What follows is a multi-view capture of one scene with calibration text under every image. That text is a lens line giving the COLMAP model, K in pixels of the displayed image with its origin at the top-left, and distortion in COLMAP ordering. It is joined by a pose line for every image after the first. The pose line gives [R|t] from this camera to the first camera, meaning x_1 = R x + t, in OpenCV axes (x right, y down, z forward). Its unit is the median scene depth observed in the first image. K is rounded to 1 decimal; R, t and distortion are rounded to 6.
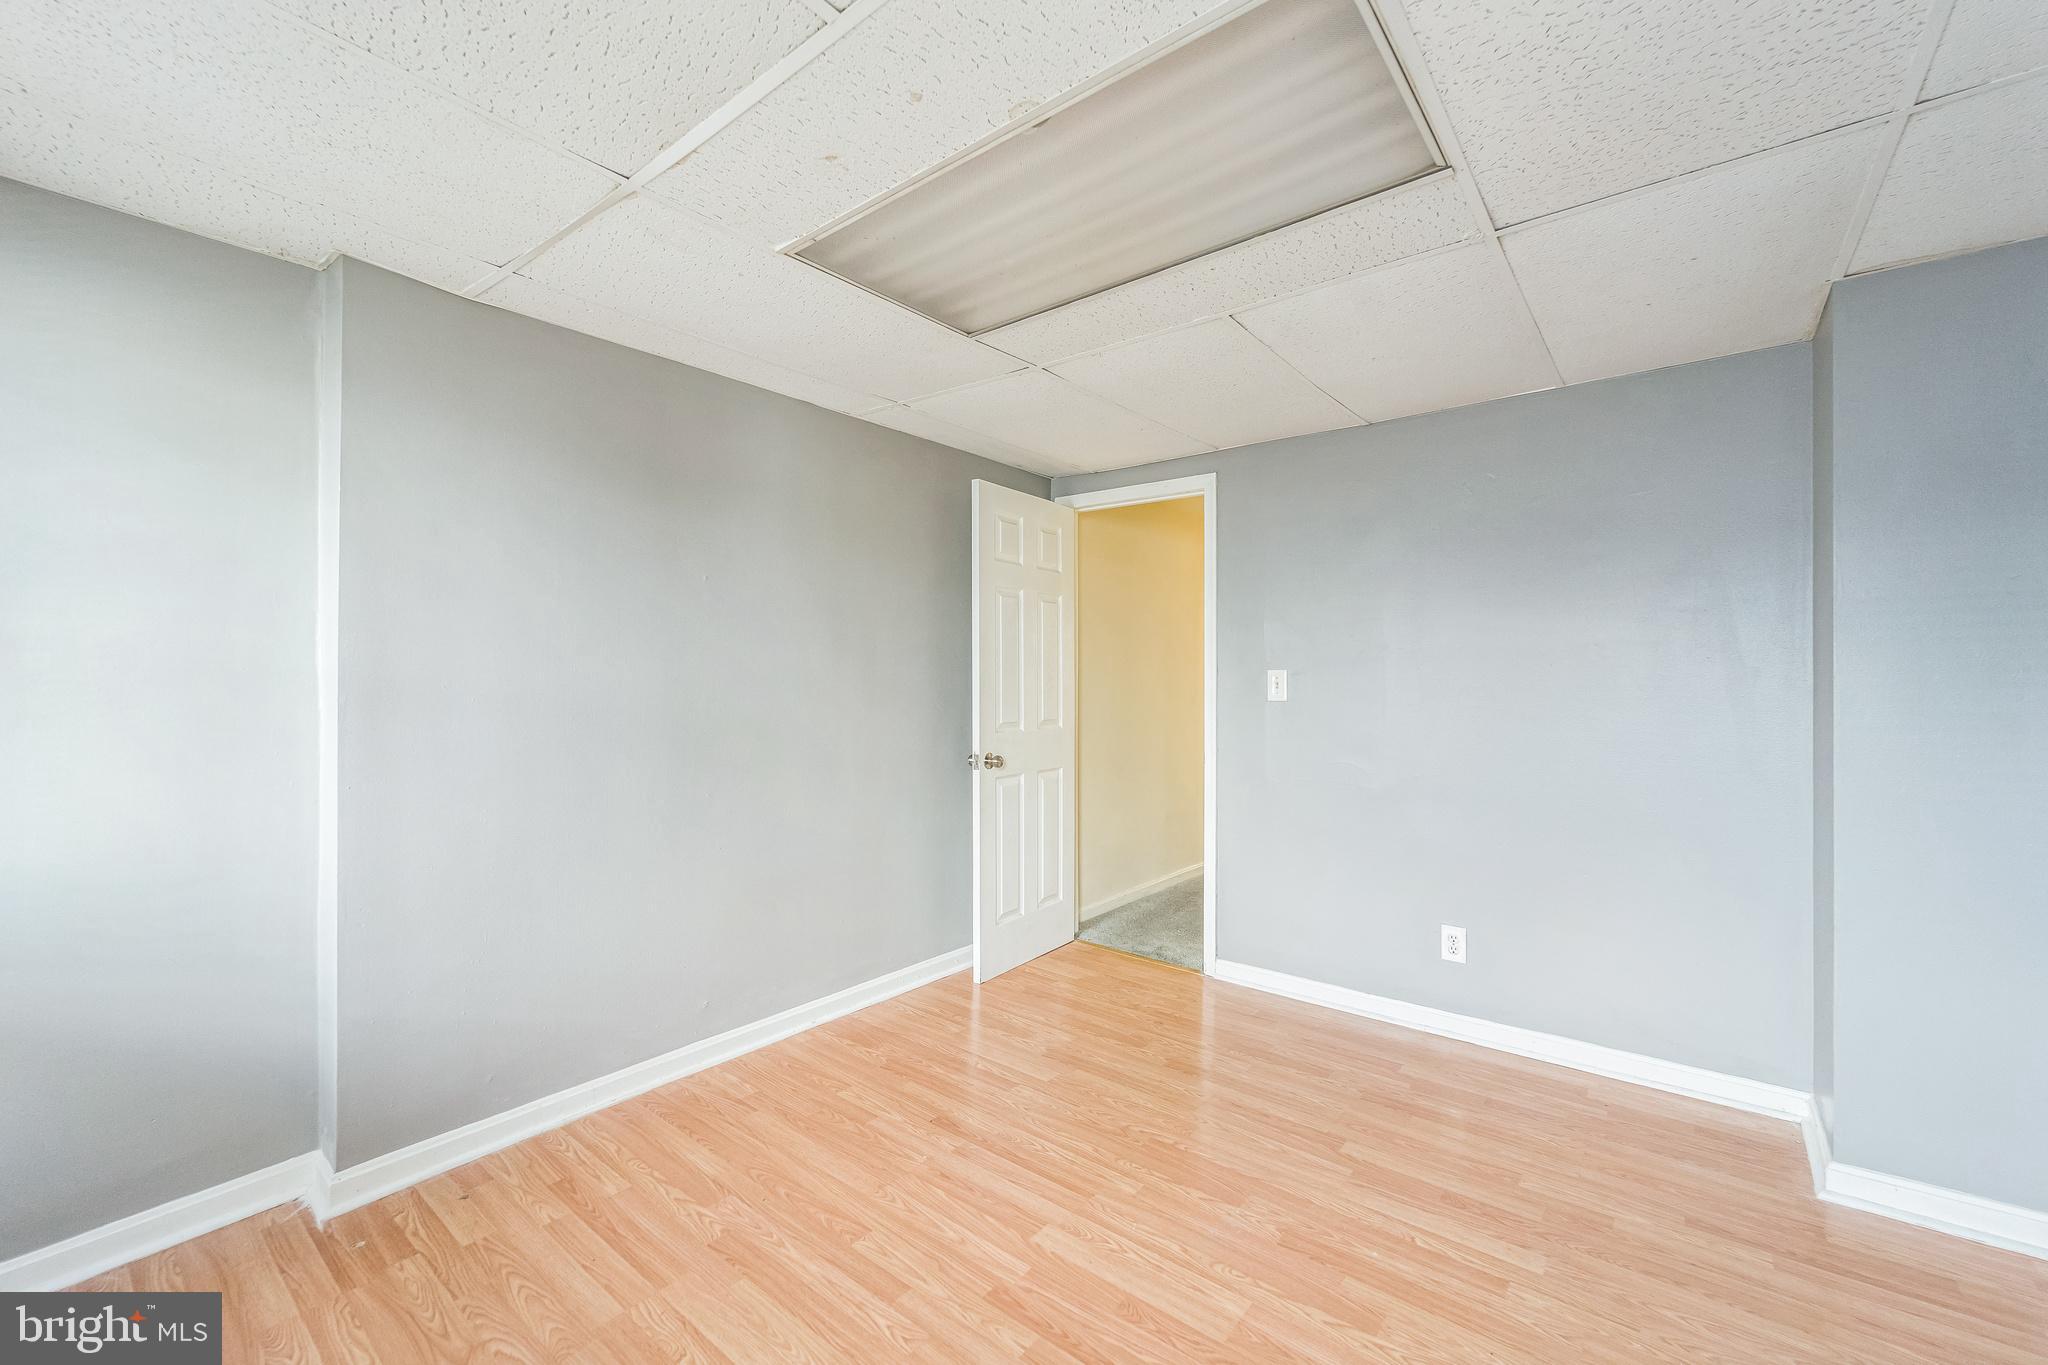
lens RADIAL K [[835.6, 0, 1028.9], [0, 835.6, 679.8], [0, 0, 1]] dist [0.001845, -0.002014]
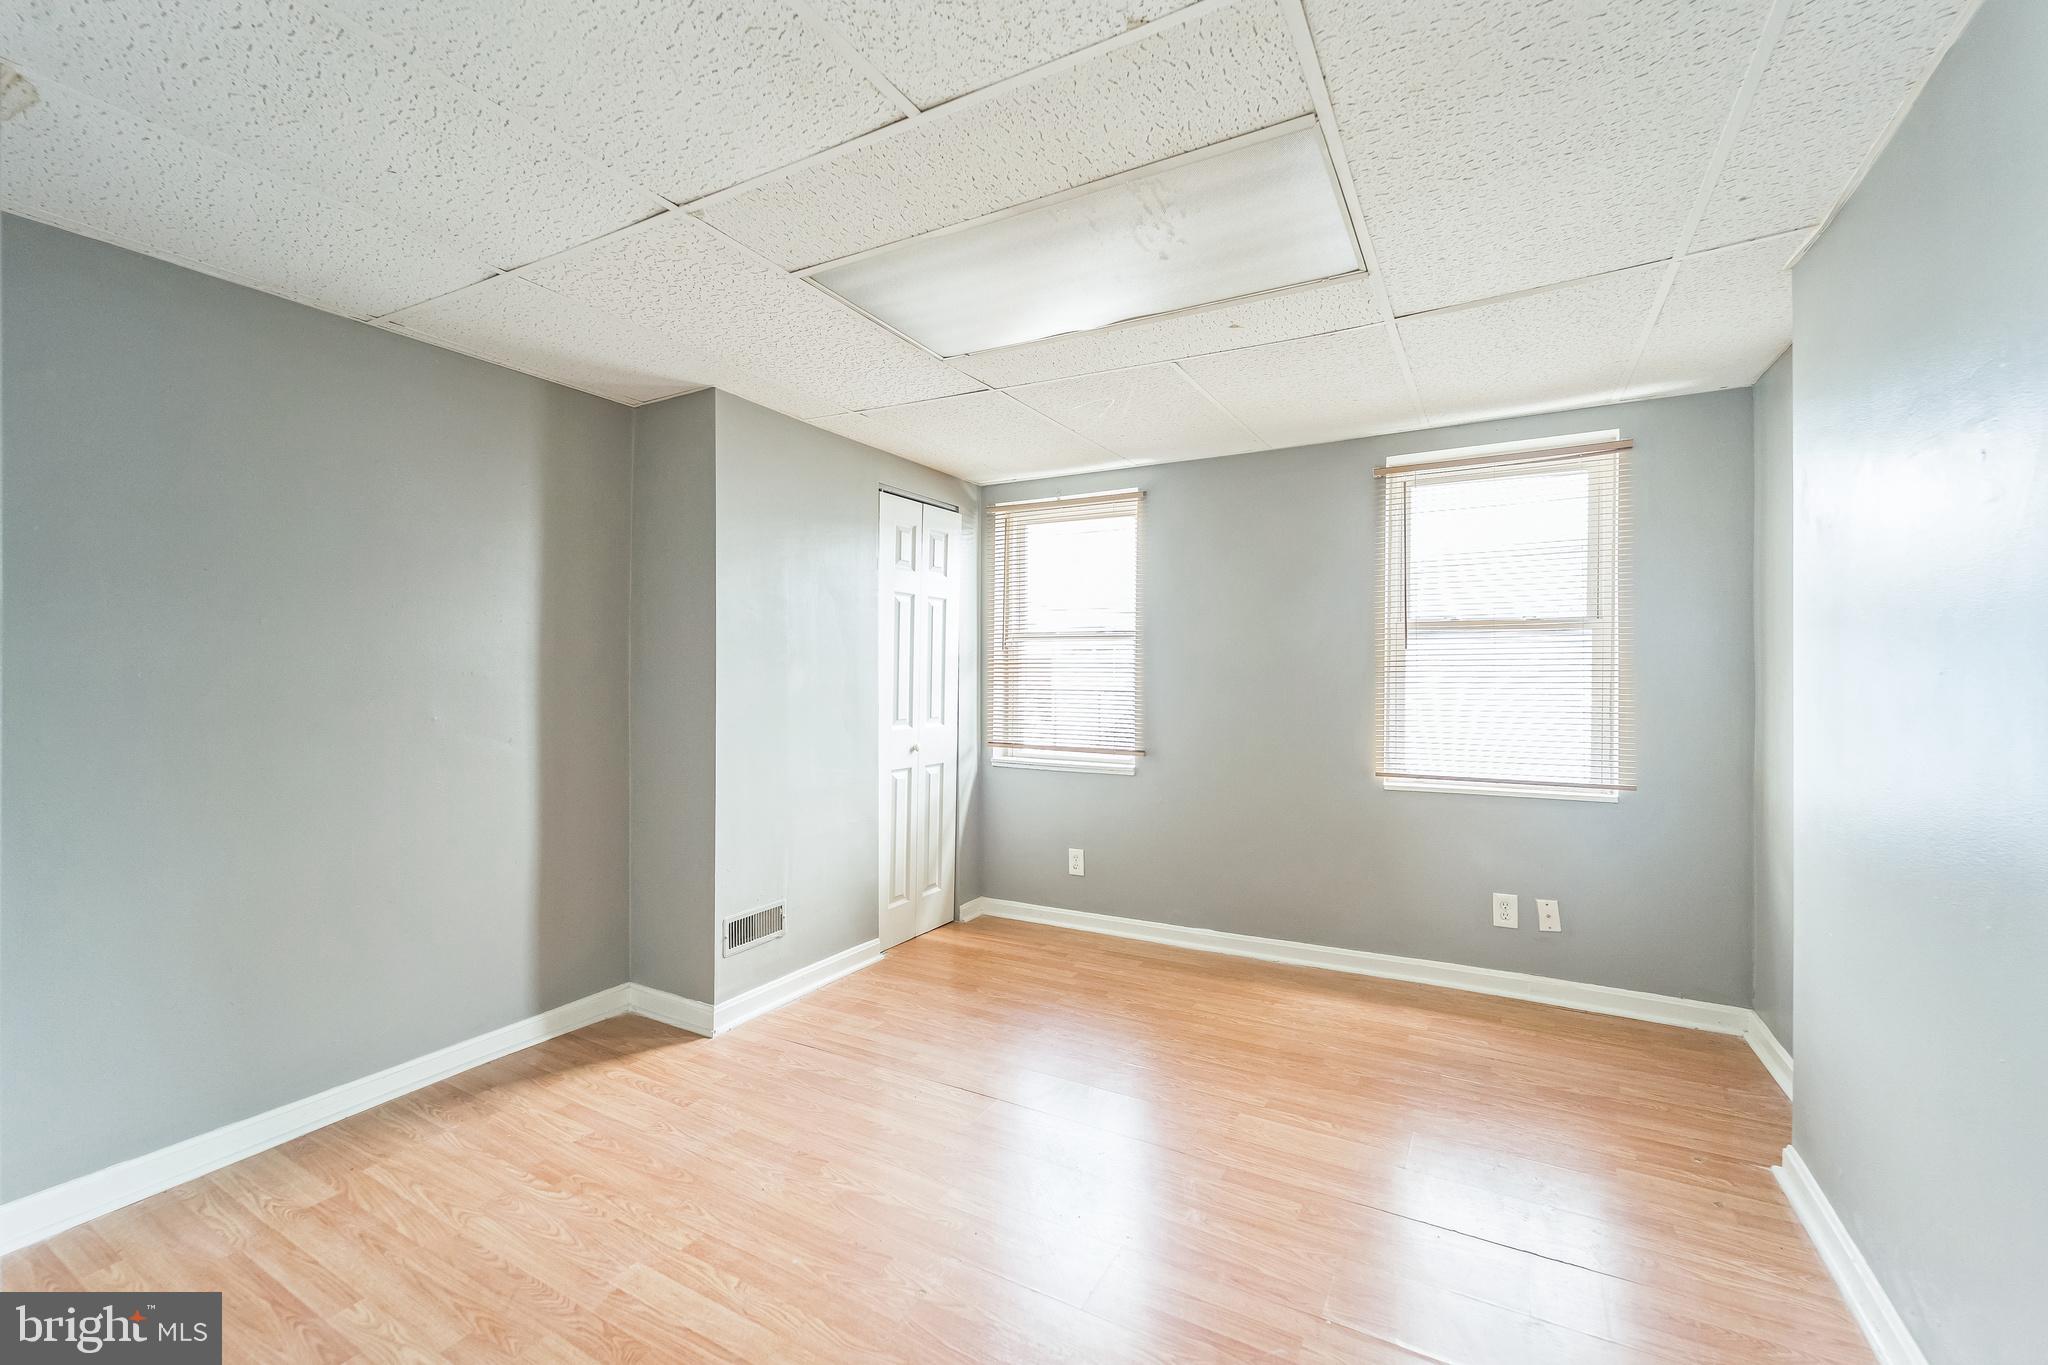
lens RADIAL K [[835.6, 0, 1039.0], [0, 835.6, 678.5], [0, 0, 1]] dist [0.001845, -0.002014]
pose [[-0.978670, 0.004212, -0.205396, 0.265302], [0.005040, 0.999981, -0.003508, 0.015254], [0.205377, -0.004468, -0.978673, 1.595833]]
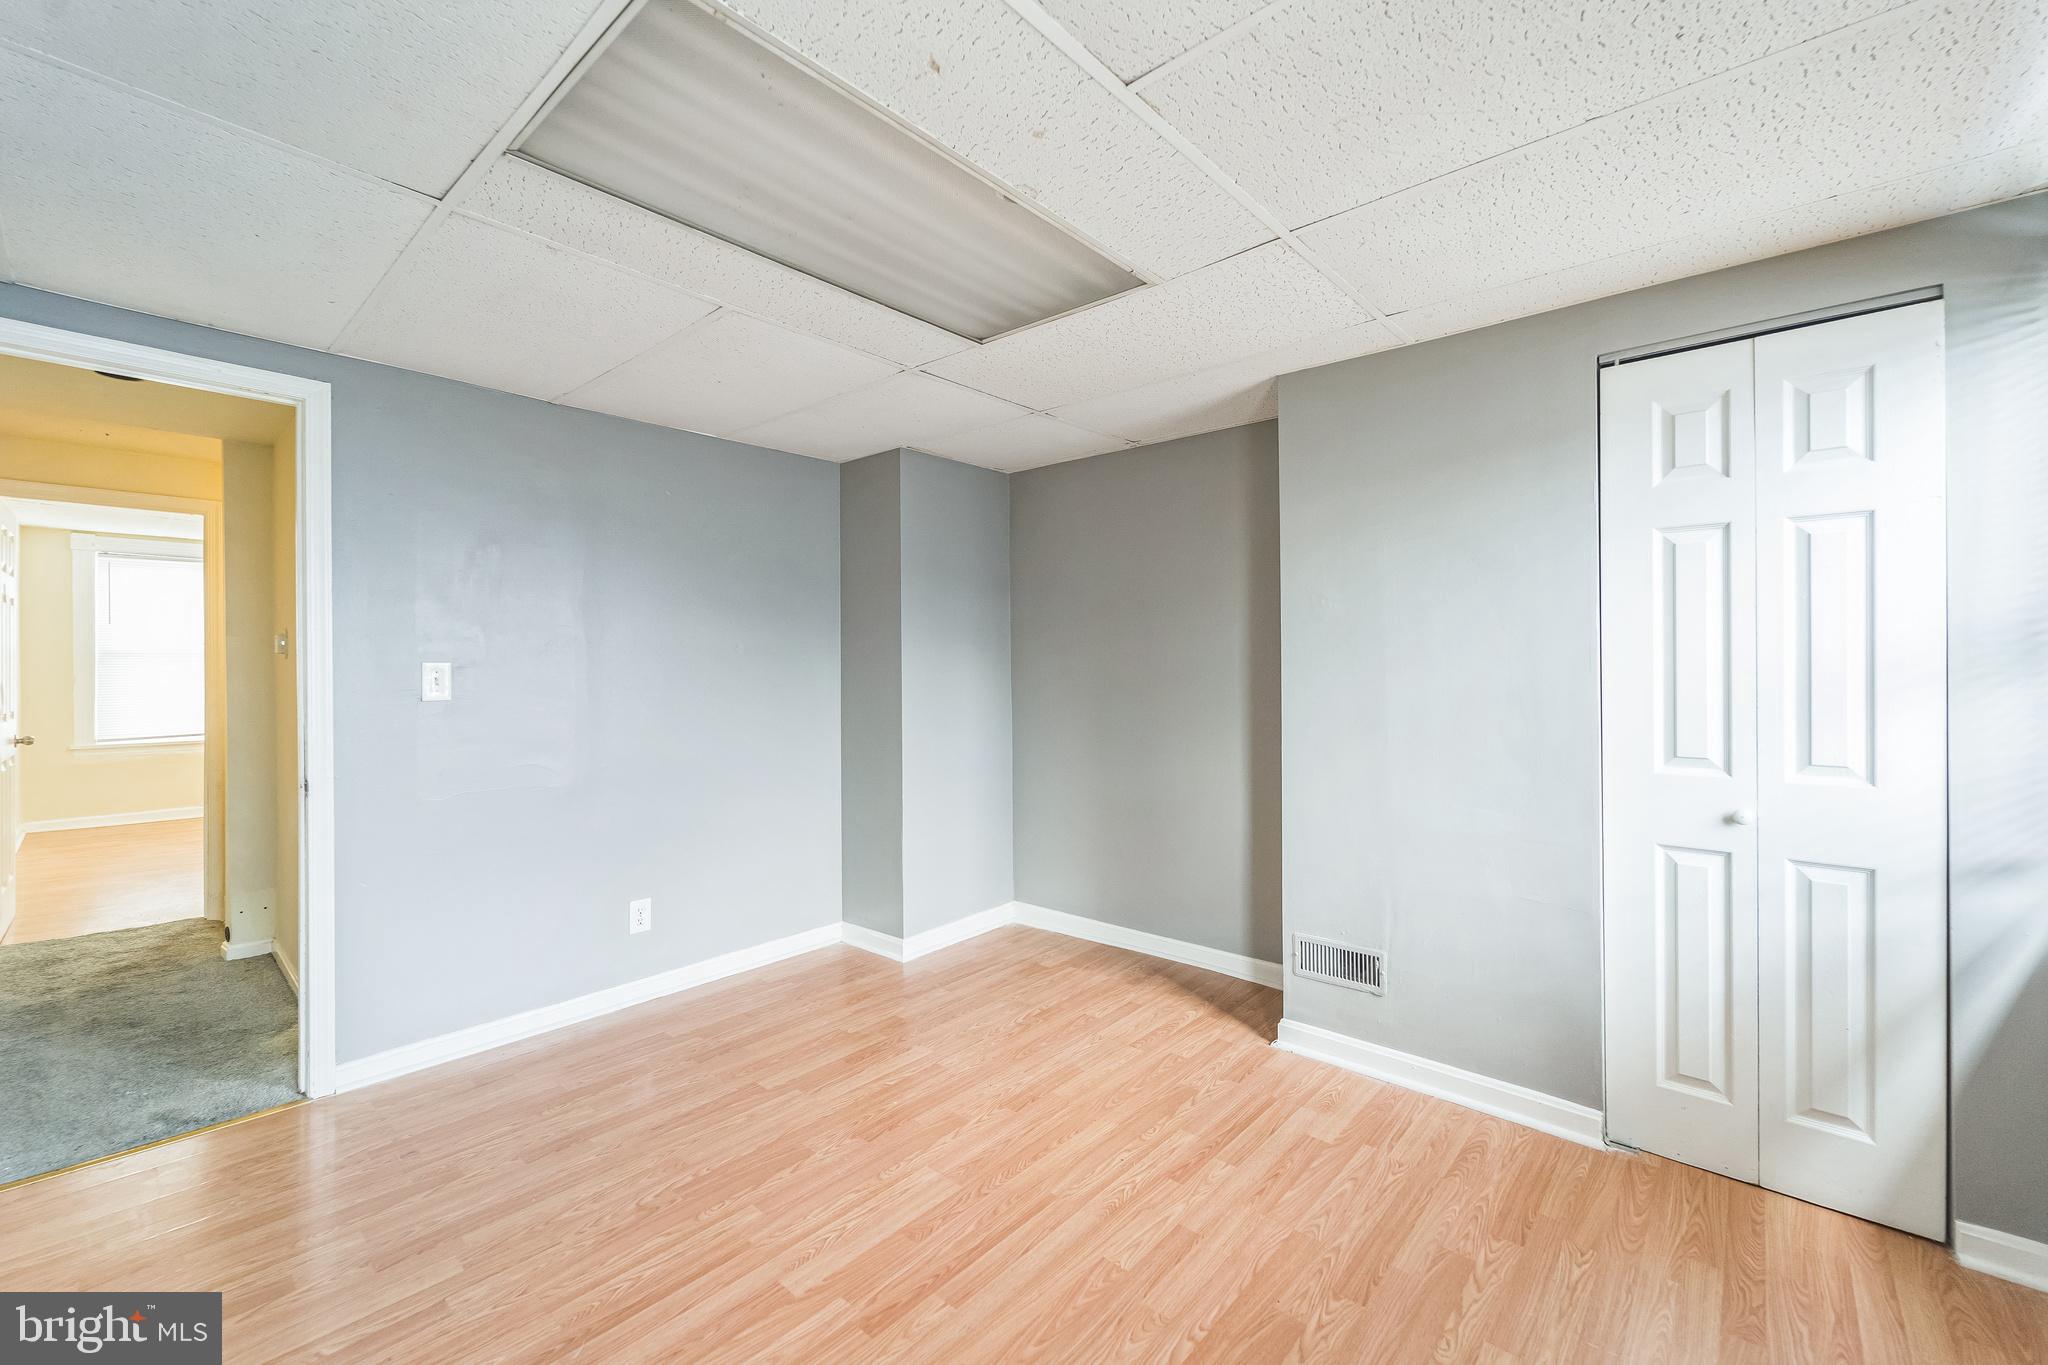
lens RADIAL K [[835.6, 0, 1041.3], [0, 835.6, 672.1], [0, 0, 1]] dist [0.001845, -0.002014]
pose [[0.013874, -0.002583, 0.999900, -0.736481], [-0.000234, 0.999997, 0.002586, -0.006144], [-0.999904, -0.000269, 0.013874, 0.595863]]
